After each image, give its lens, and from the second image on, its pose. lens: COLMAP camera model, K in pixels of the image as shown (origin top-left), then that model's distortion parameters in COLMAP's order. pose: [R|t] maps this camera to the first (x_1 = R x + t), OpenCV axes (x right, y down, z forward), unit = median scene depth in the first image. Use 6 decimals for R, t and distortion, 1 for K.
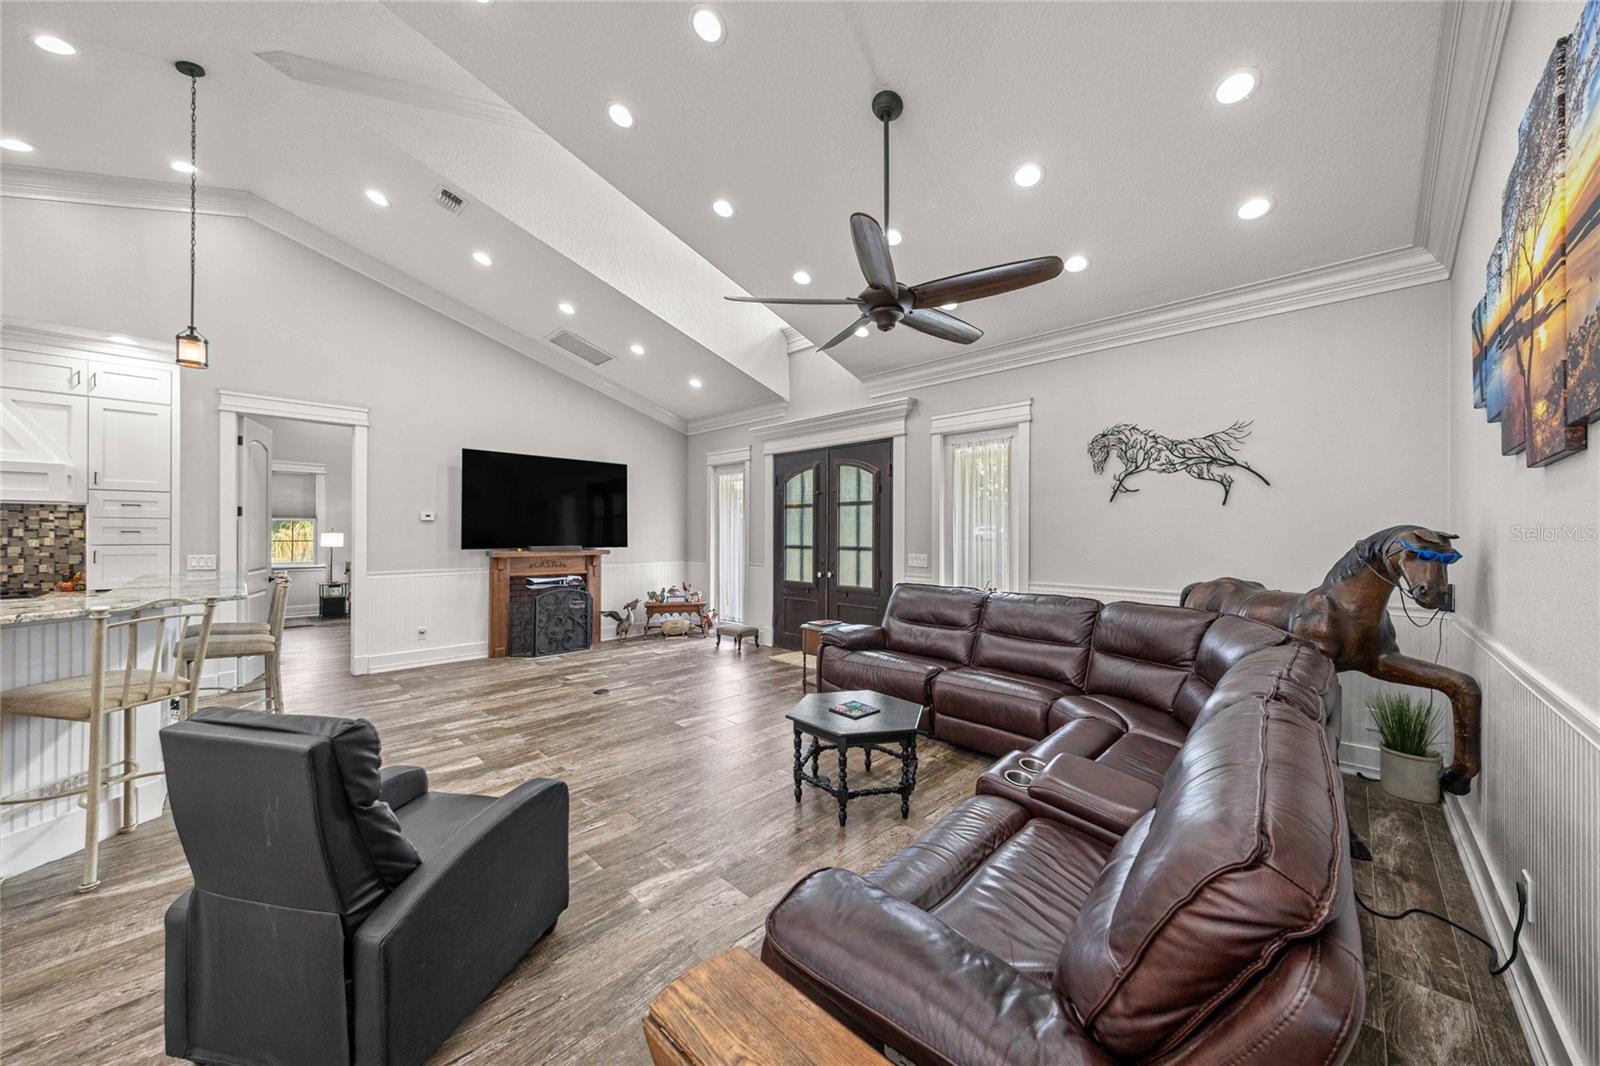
lens RADIAL K [[550.1, 0, 810.4], [0, 550.1, 533.8], [0, 0, 1]] dist [-0.002059, 0.000054]
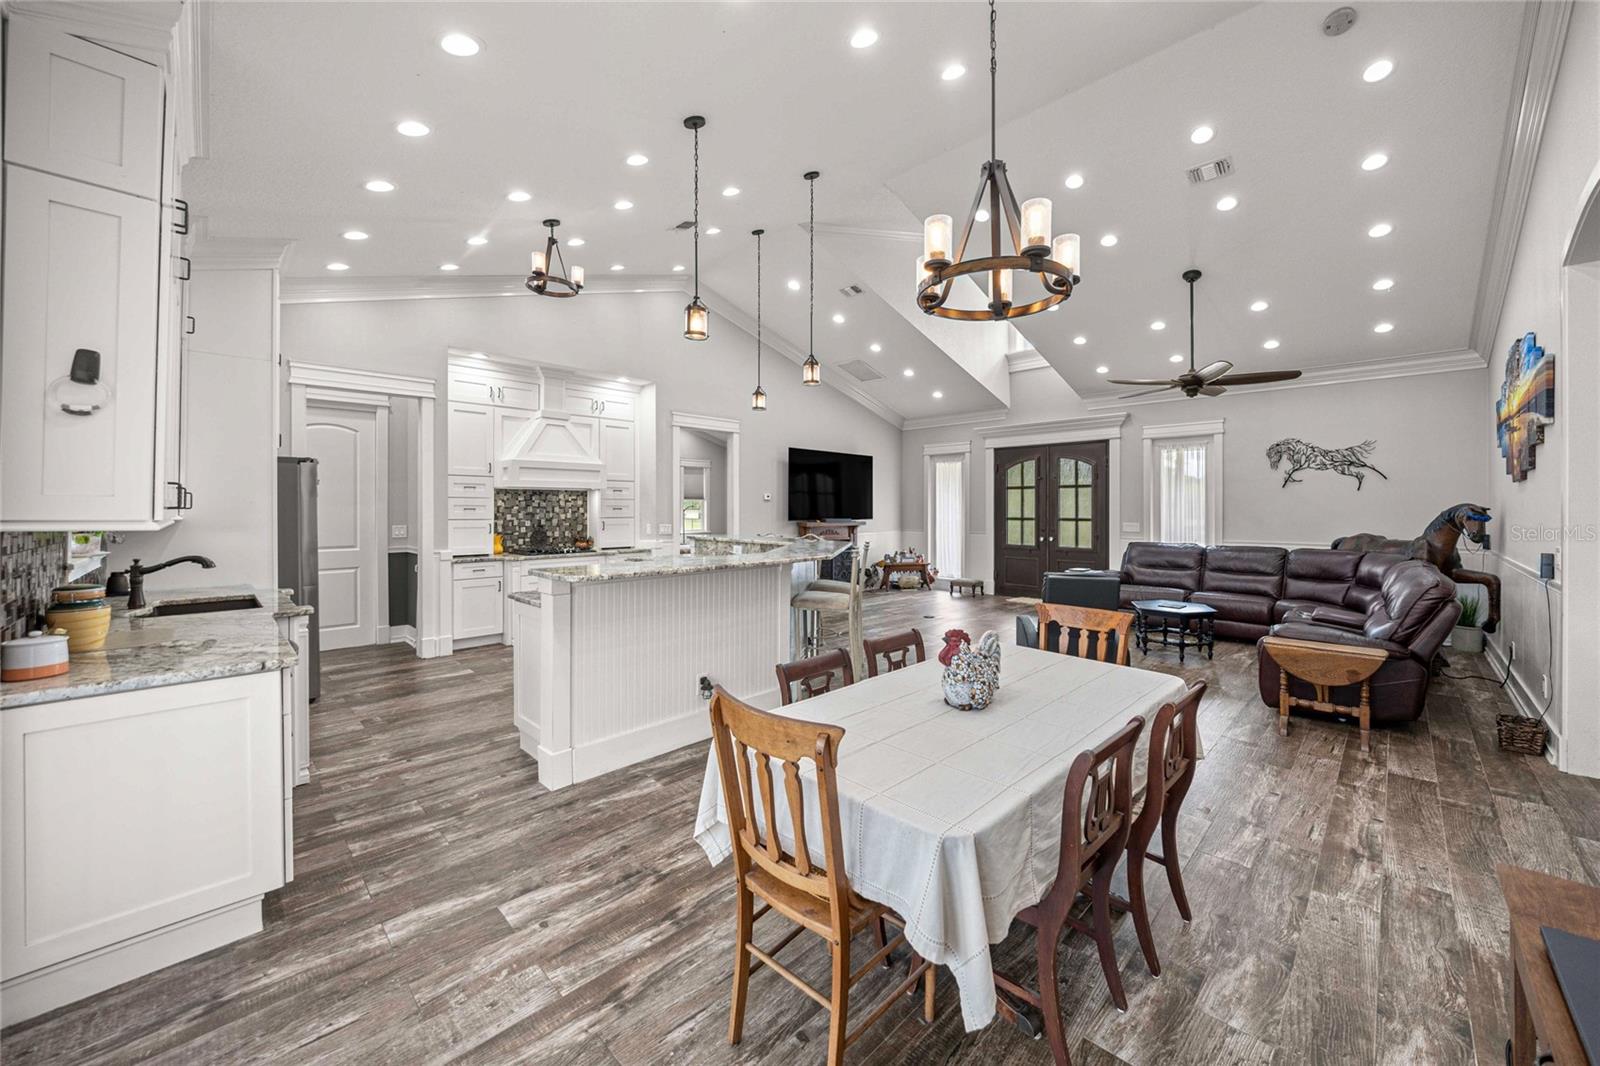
lens RADIAL K [[595.0, 0, 844.9], [0, 595.0, 509.4], [0, 0, 1]] dist [-0.009632, -0.000273]
pose [[0.999790, -0.003169, 0.020227, -0.669167], [0.003147, 0.999994, 0.001155, -0.002027], [-0.020230, -0.001091, 0.999795, -0.601746]]
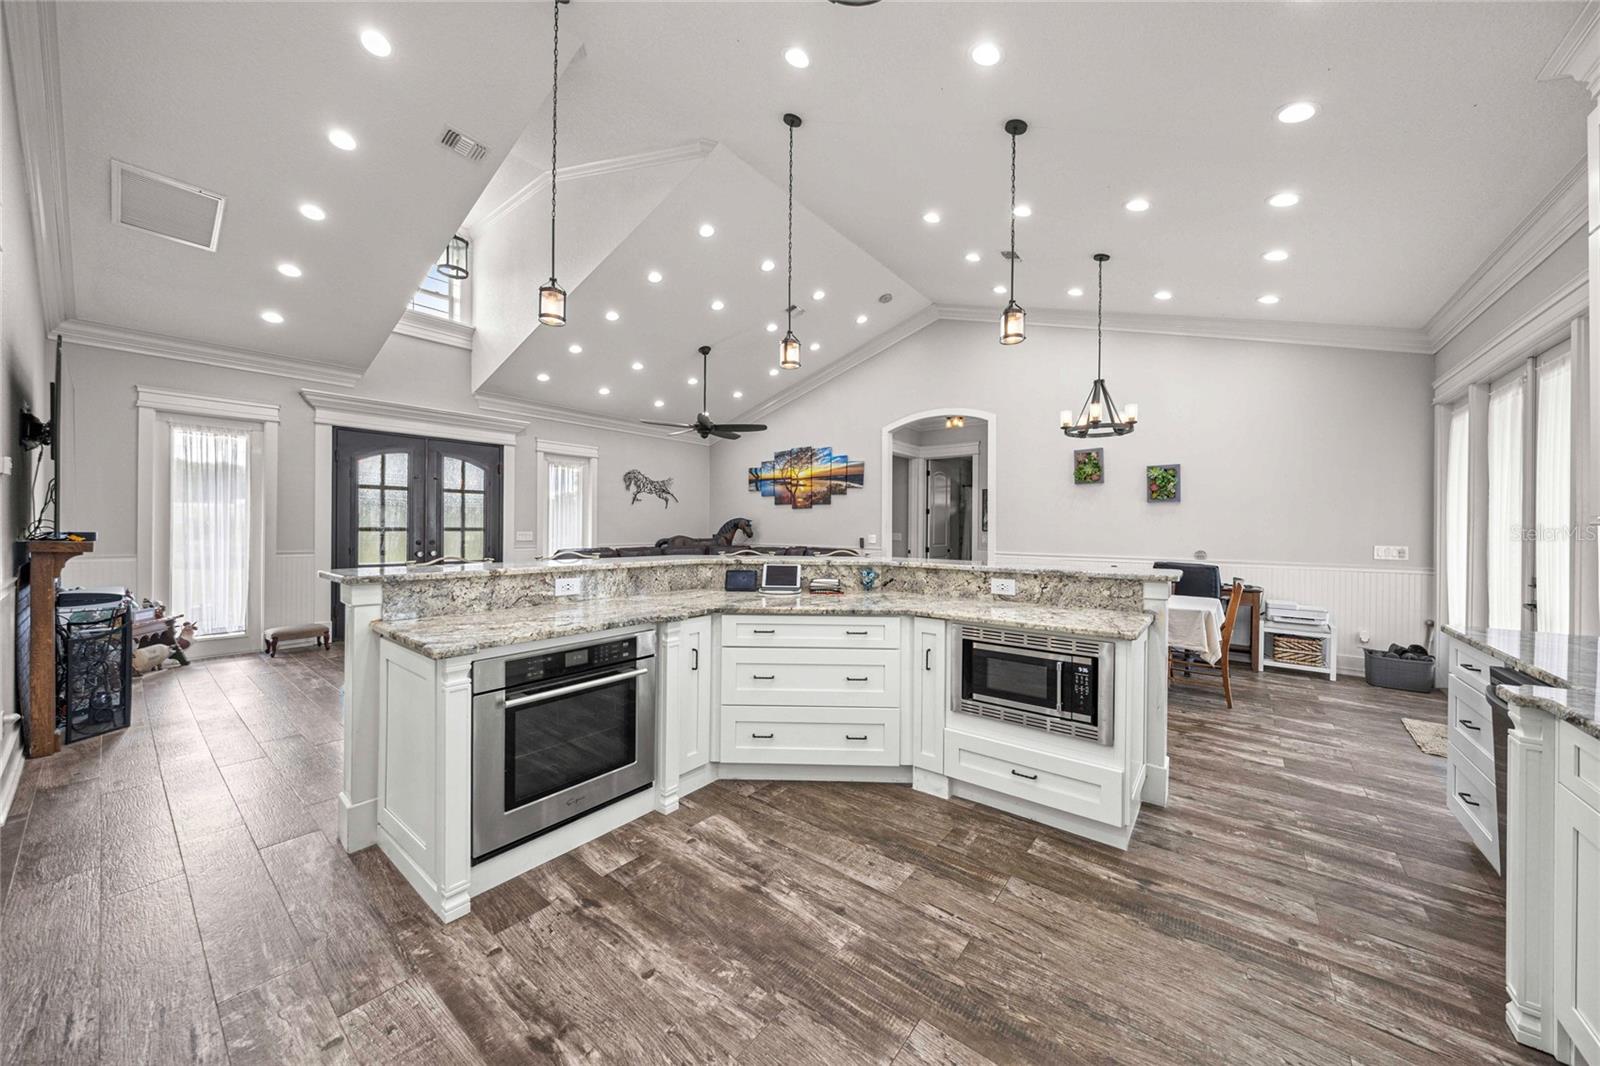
lens RADIAL K [[550.1, 0, 802.6], [0, 550.1, 528.6], [0, 0, 1]] dist [-0.002059, 0.000054]
pose [[-0.099287, -0.007592, 0.995030, -1.519949], [-0.006926, 0.999952, 0.006938, 0.015967], [-0.995035, -0.006202, -0.099335, 0.494277]]
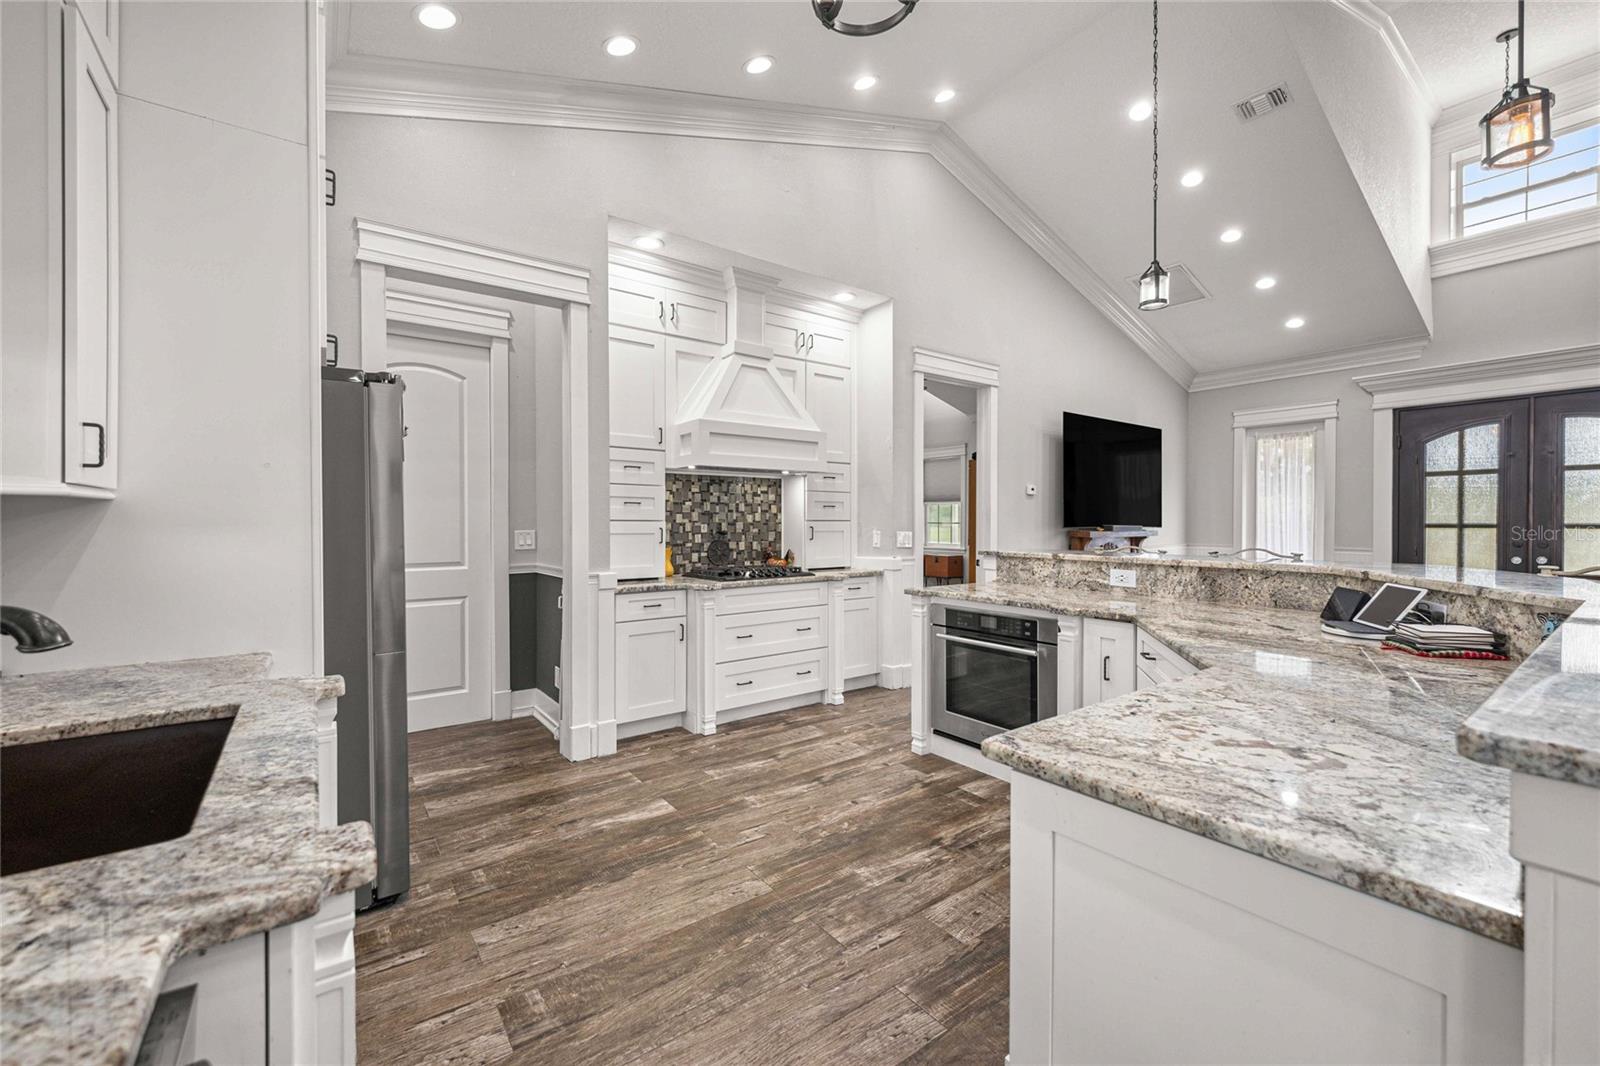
lens RADIAL K [[645.6, 0, 806.0], [0, 645.6, 527.1], [0, 0, 1]] dist [0.008018, -0.000401]
pose [[0.987111, -0.002939, -0.160007, -1.112112], [0.004038, 0.999970, 0.006543, 0.024109], [0.159983, -0.007104, 0.987094, -0.080707]]
